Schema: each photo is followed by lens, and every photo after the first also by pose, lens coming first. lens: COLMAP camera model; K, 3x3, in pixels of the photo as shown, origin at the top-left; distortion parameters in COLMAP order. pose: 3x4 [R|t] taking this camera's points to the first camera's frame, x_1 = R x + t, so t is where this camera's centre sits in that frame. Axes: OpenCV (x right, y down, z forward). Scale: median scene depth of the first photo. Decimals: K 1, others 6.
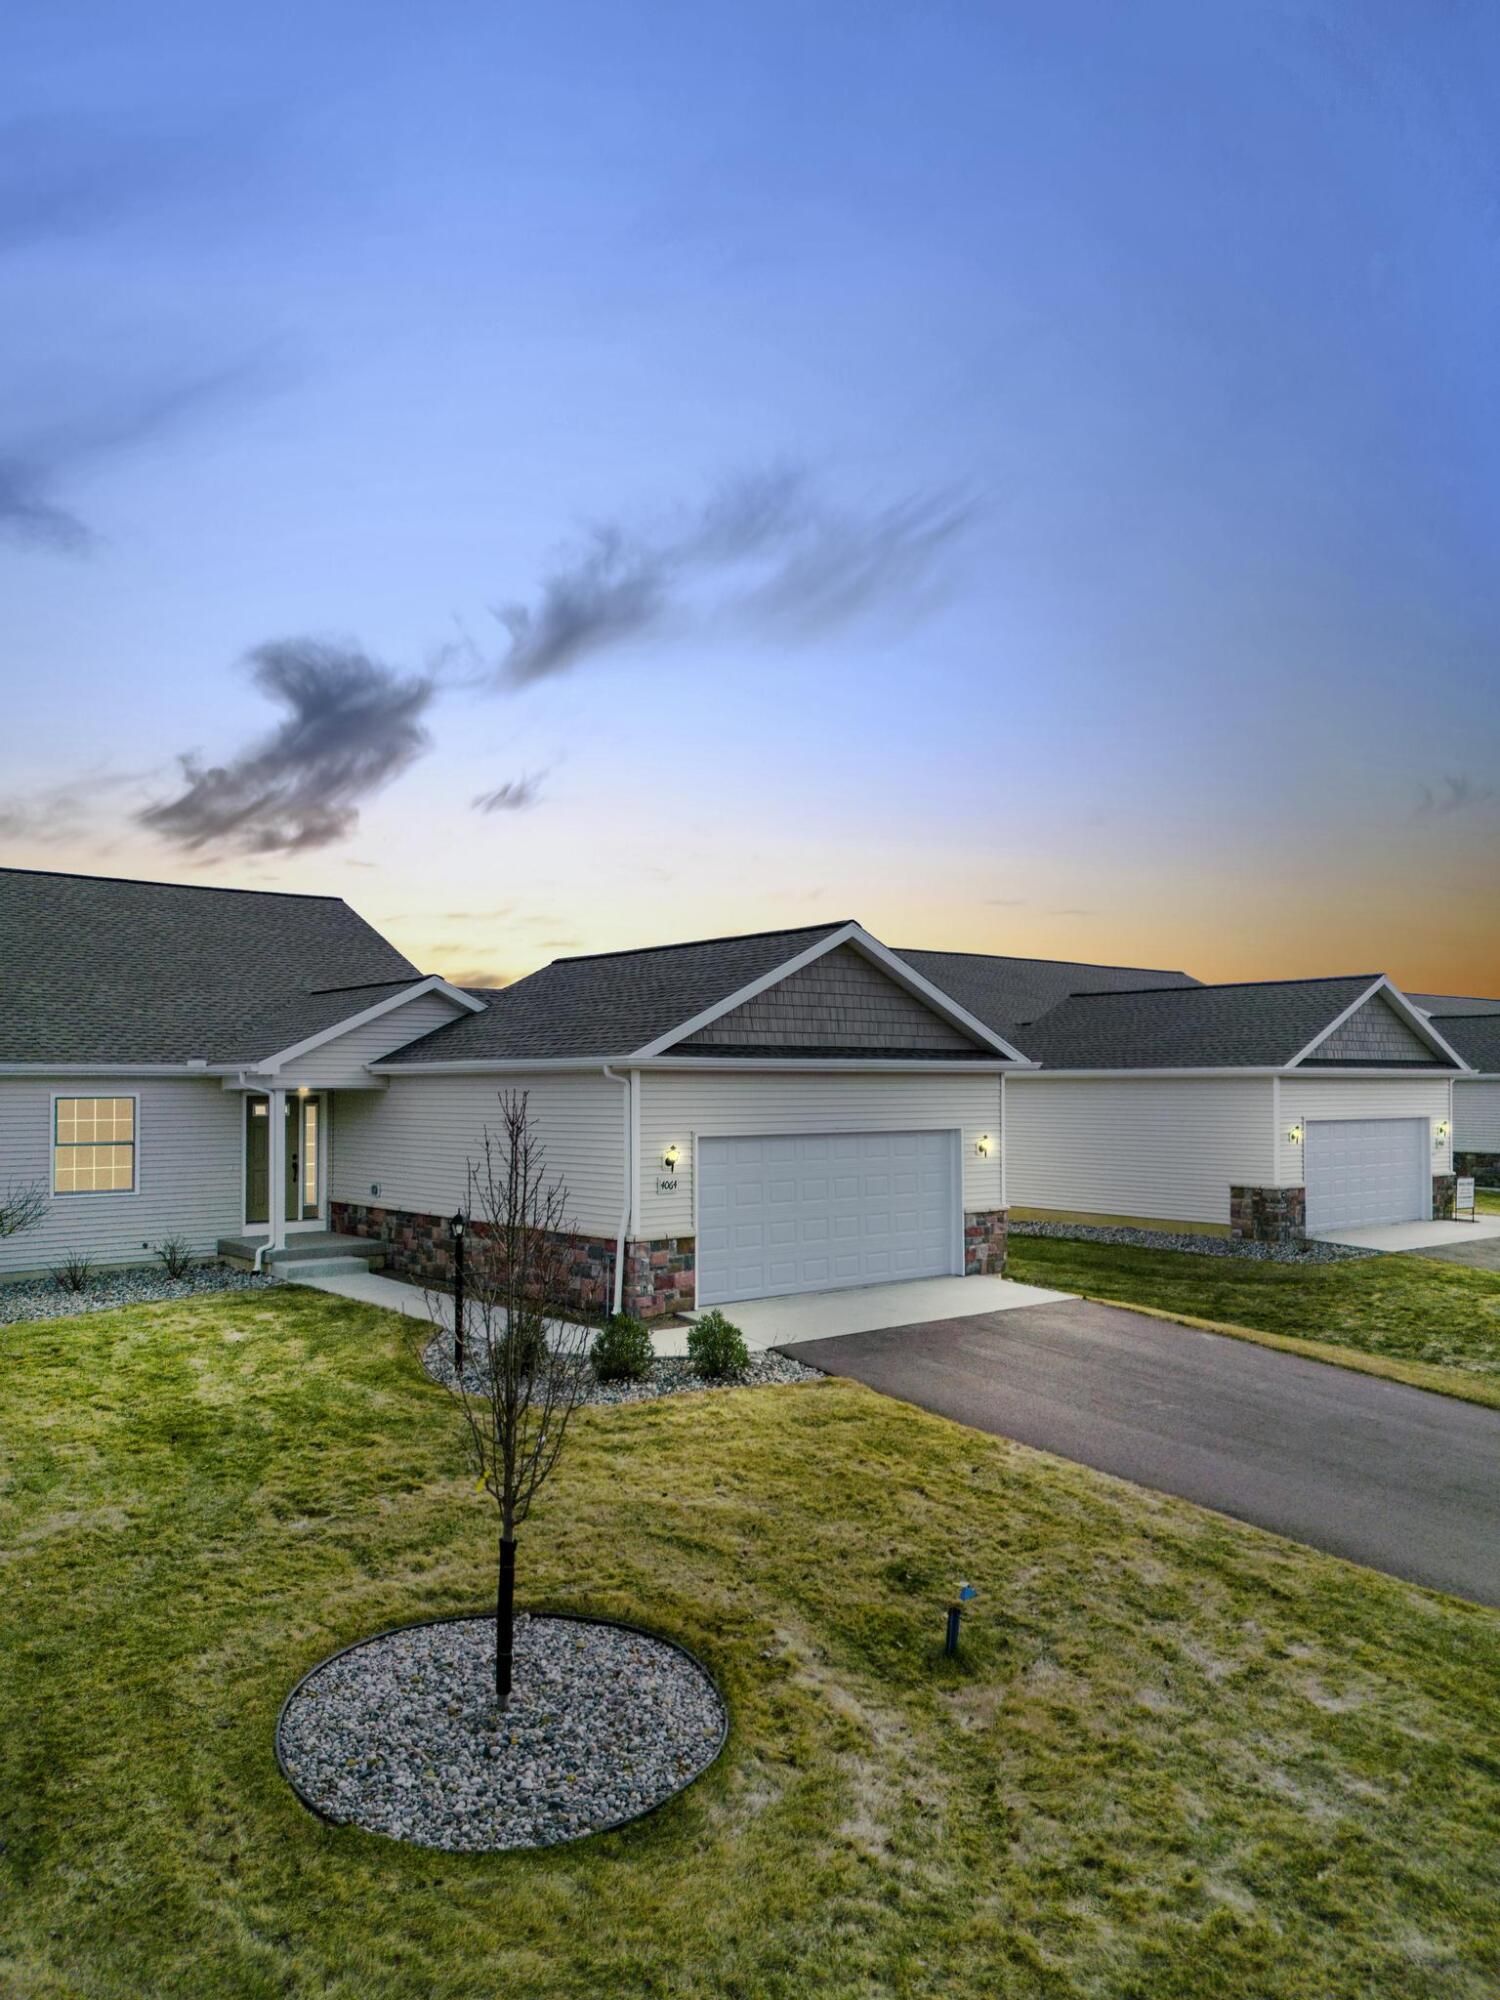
lens RADIAL K [[1432.6, 0, 736.4], [0, 1432.6, 1042.6], [0, 0, 1]] dist [0.087870, -0.105292]
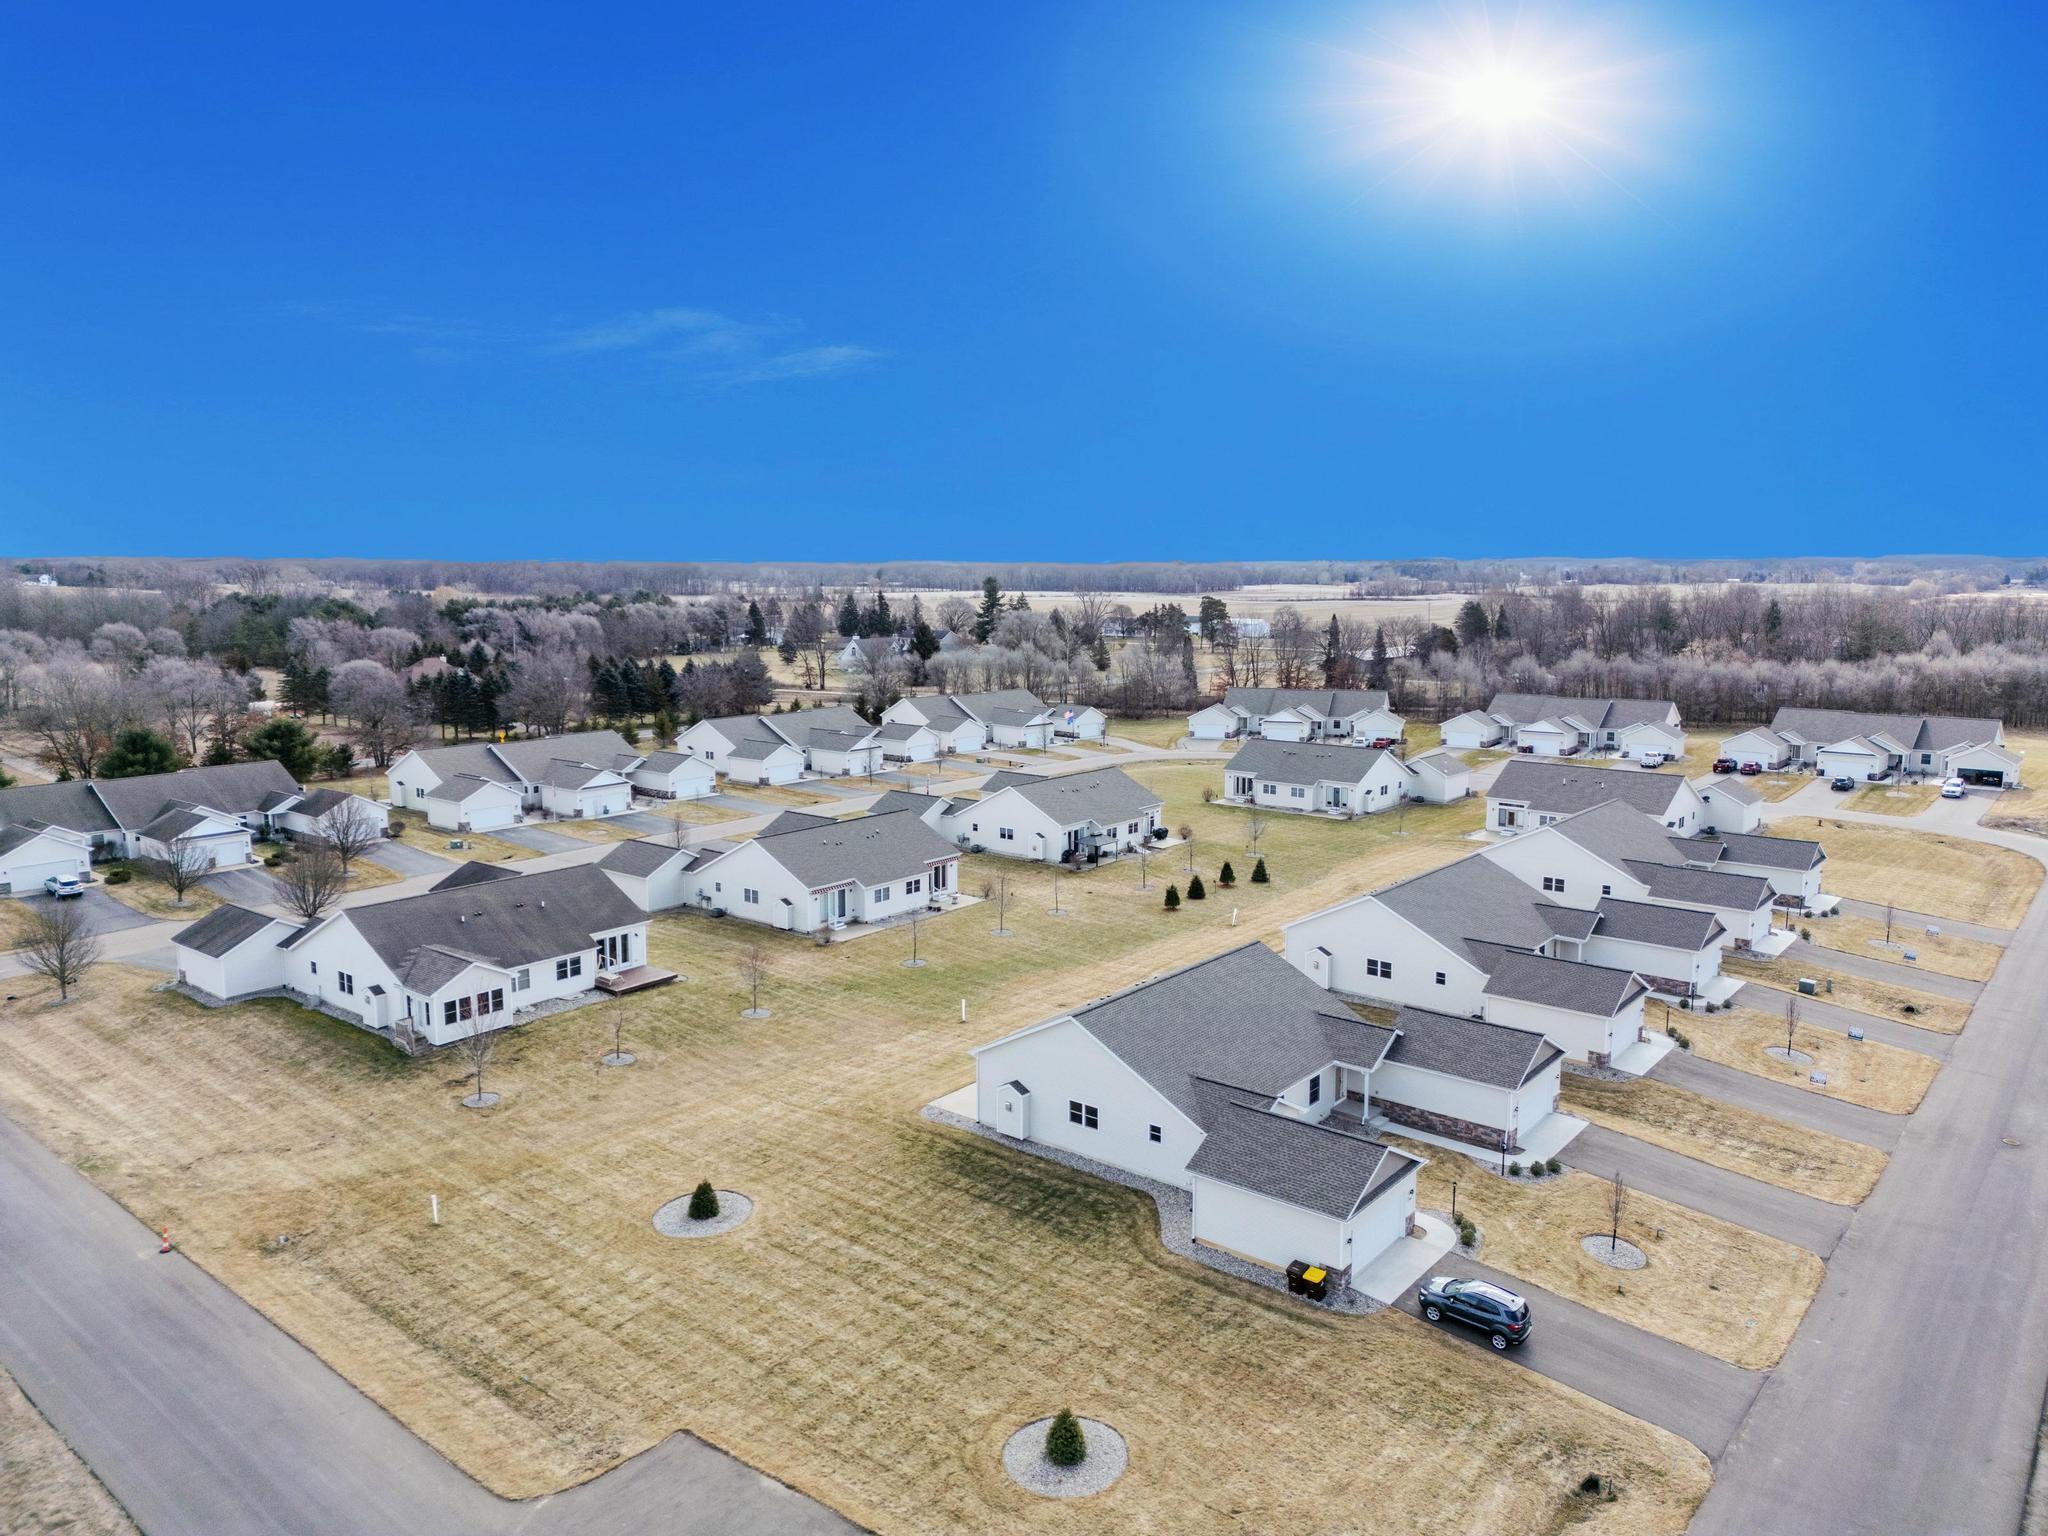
lens RADIAL K [[1421.0, 0, 1023.0], [0, 1421.0, 777.4], [0, 0, 1]] dist [0.083962, -0.094207]
pose [[0.980245, -0.031244, 0.195303, -2.128049], [-0.004970, 0.983241, 0.182244, -1.540521], [-0.197724, -0.179614, 0.963662, -2.395713]]
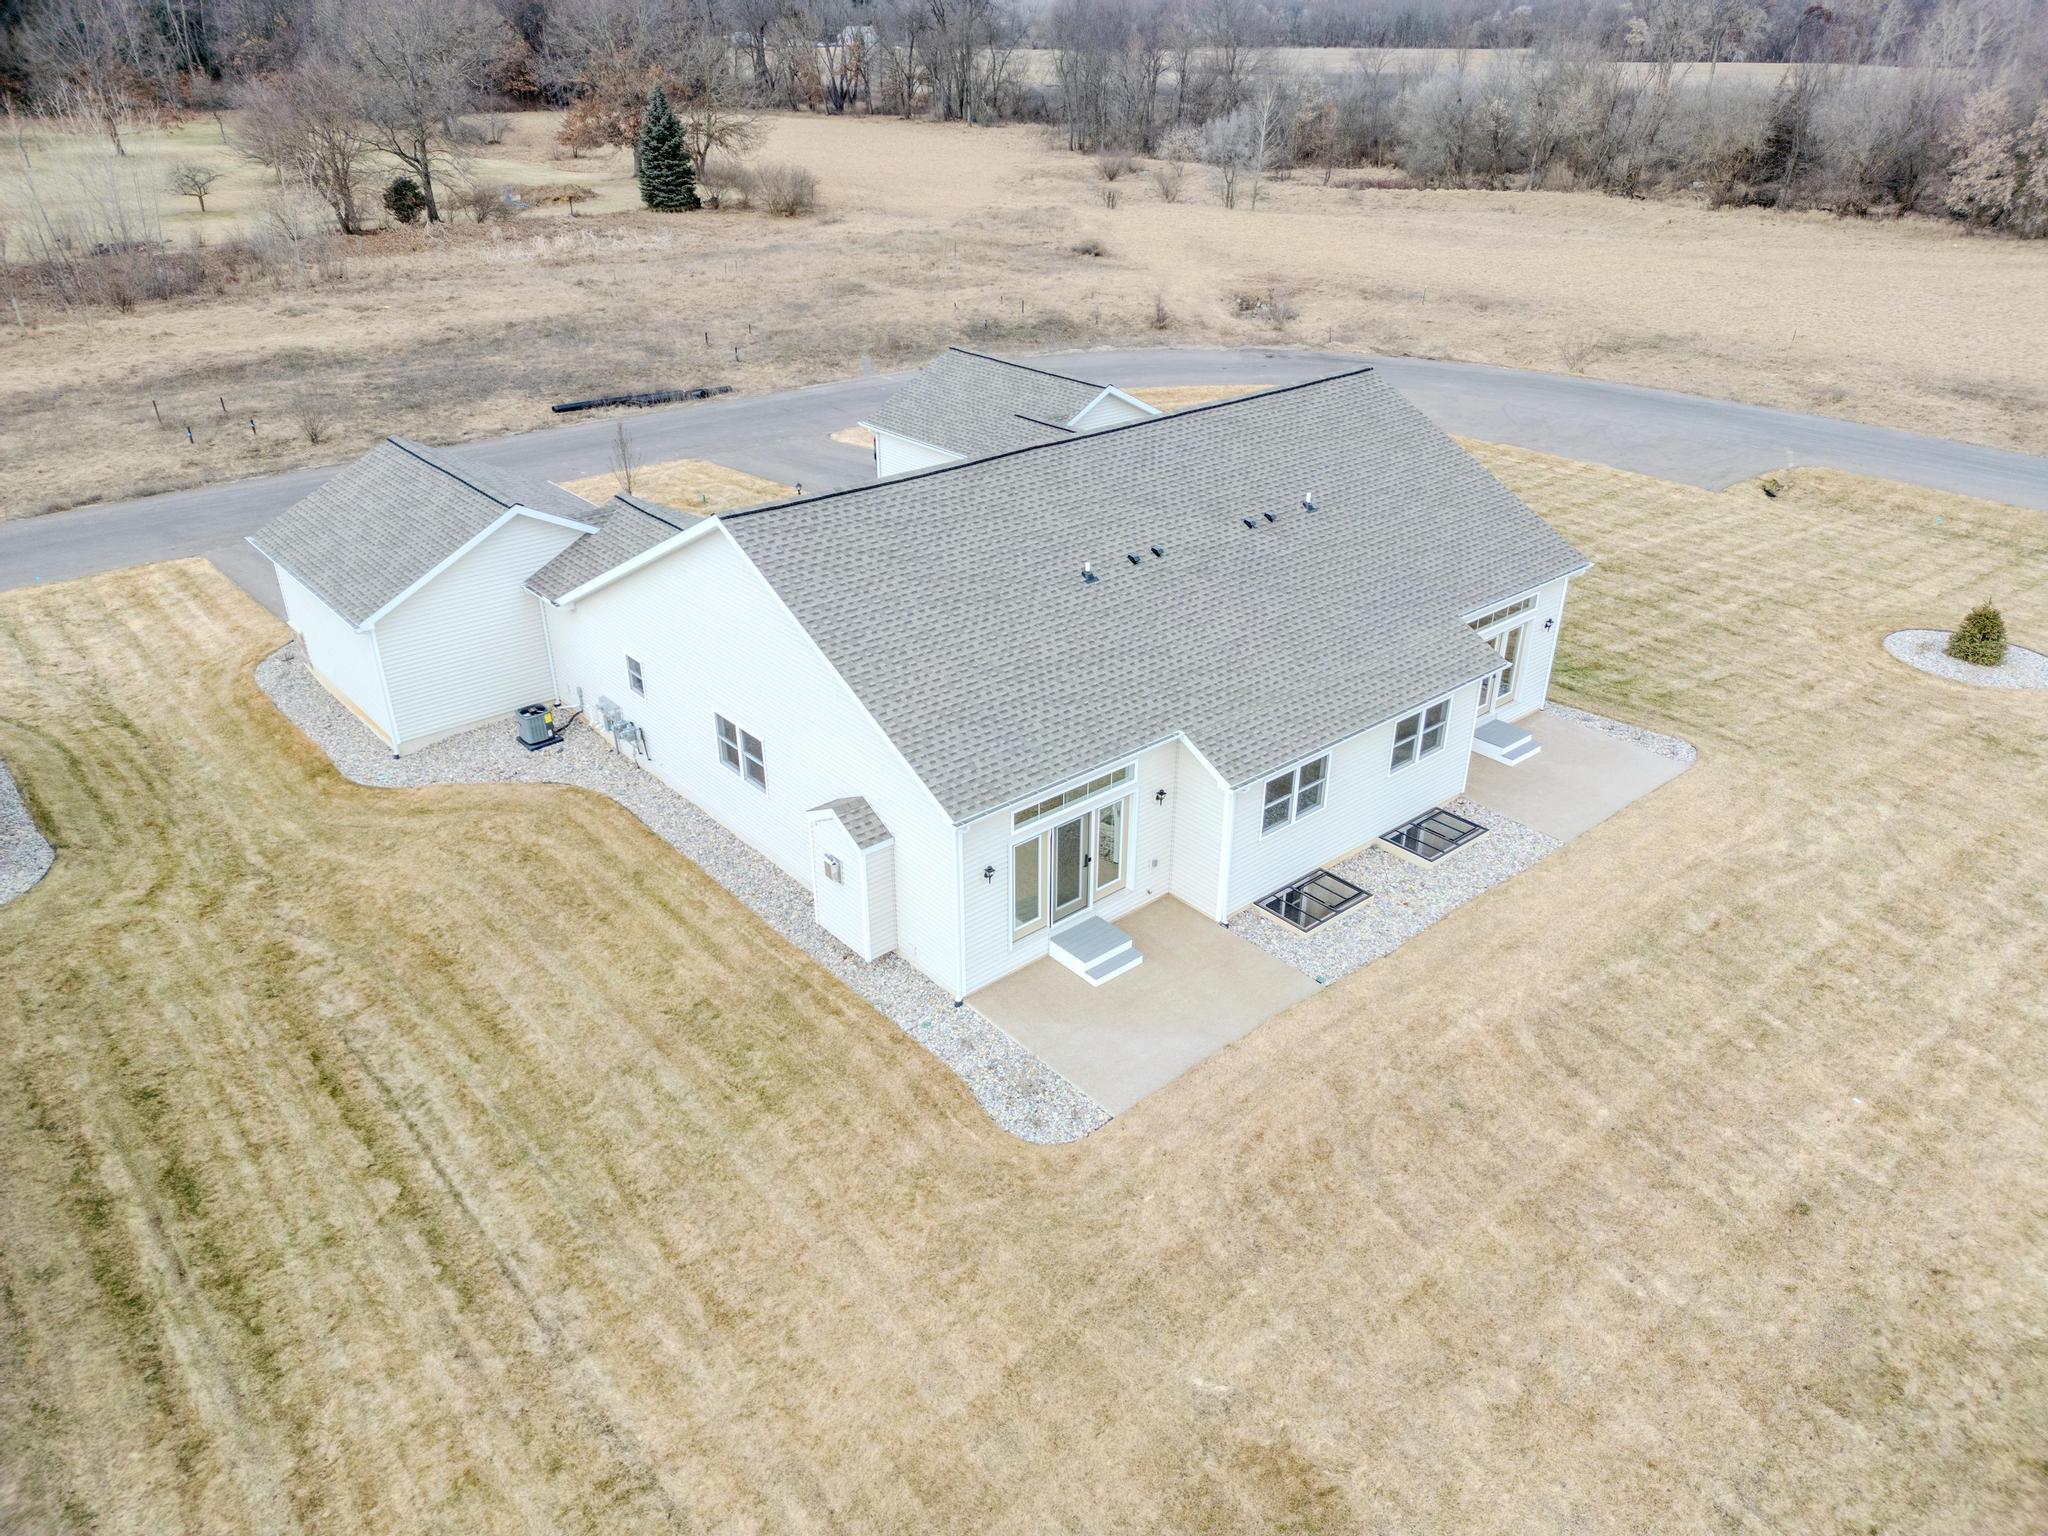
lens RADIAL K [[1428.6, 0, 1024.8], [0, 1428.6, 754.0], [0, 0, 1]] dist [0.051835, -0.002488]
pose [[-0.999752, 0.009030, -0.020376, -0.757786], [-0.000668, 0.901684, 0.432394, -0.576985], [0.022277, 0.432300, -0.901454, 3.161393]]
